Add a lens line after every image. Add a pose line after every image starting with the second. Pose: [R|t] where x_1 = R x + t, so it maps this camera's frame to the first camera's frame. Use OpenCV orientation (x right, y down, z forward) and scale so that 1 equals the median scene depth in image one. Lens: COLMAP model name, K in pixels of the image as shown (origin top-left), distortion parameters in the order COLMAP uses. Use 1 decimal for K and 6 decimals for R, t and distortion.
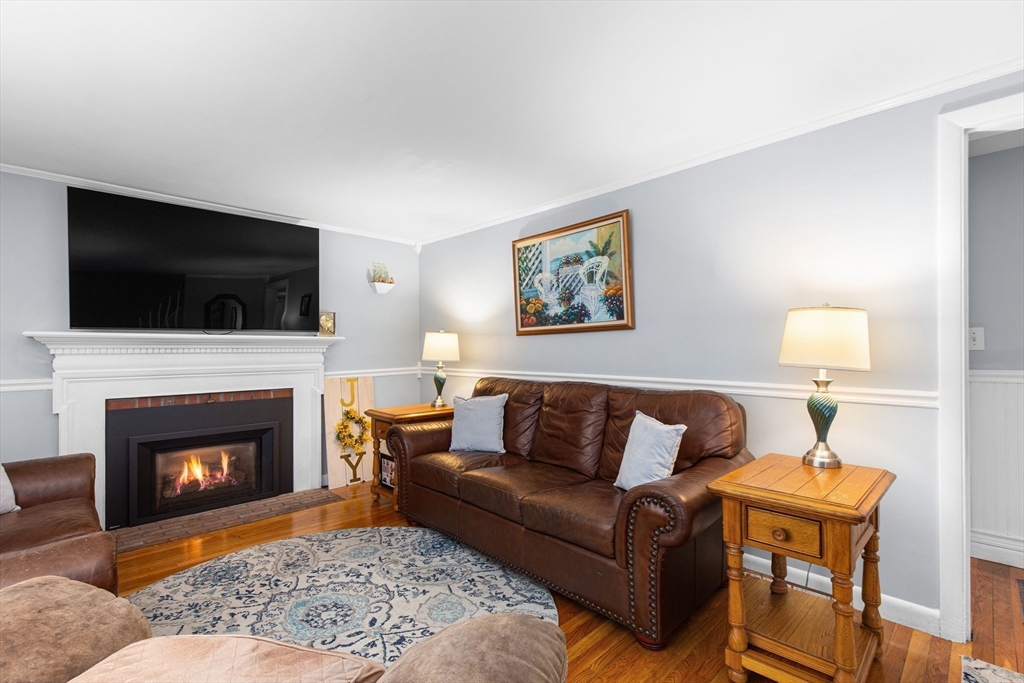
lens RADIAL K [[463.2, 0, 518.2], [0, 463.2, 347.5], [0, 0, 1]] dist [0.003758, 0.000022]
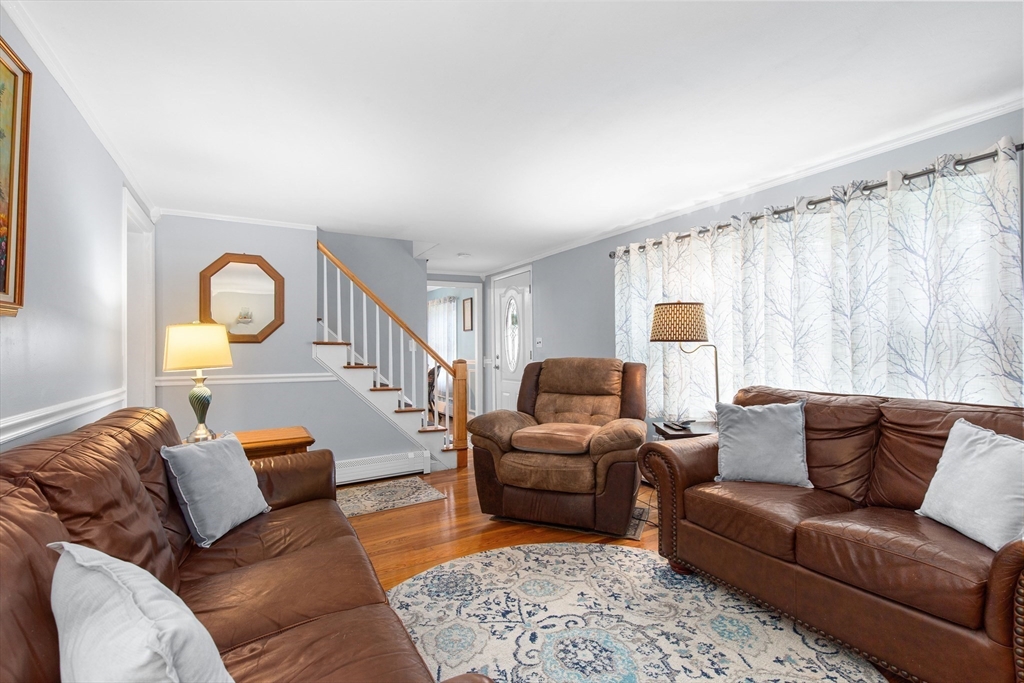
lens RADIAL K [[463.2, 0, 518.2], [0, 463.2, 347.5], [0, 0, 1]] dist [0.003758, 0.000022]
pose [[-0.968949, 0.021742, 0.246304, -0.370007], [0.021584, 0.999761, -0.003345, 0.004212], [-0.246318, 0.002075, -0.969187, 1.344005]]
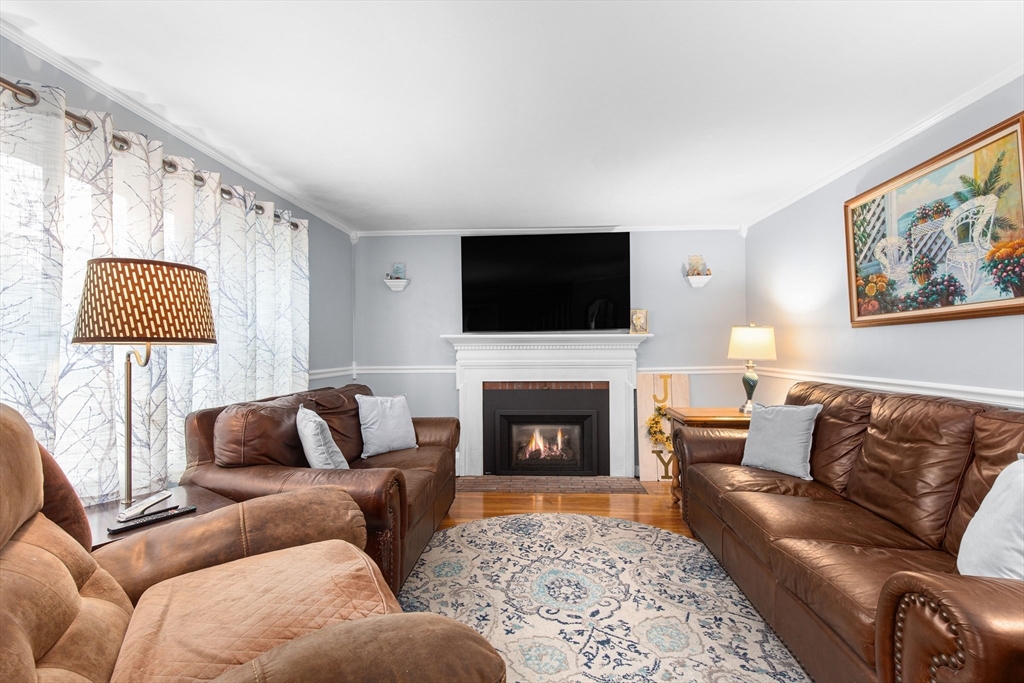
lens RADIAL K [[461.4, 0, 514.5], [0, 461.4, 344.1], [0, 0, 1]] dist [0.001686, -0.001185]
pose [[0.675037, -0.002917, -0.737778, 0.224698], [0.004877, 0.999988, 0.000508, -0.002993], [0.737768, -0.003941, 0.675043, 0.128452]]
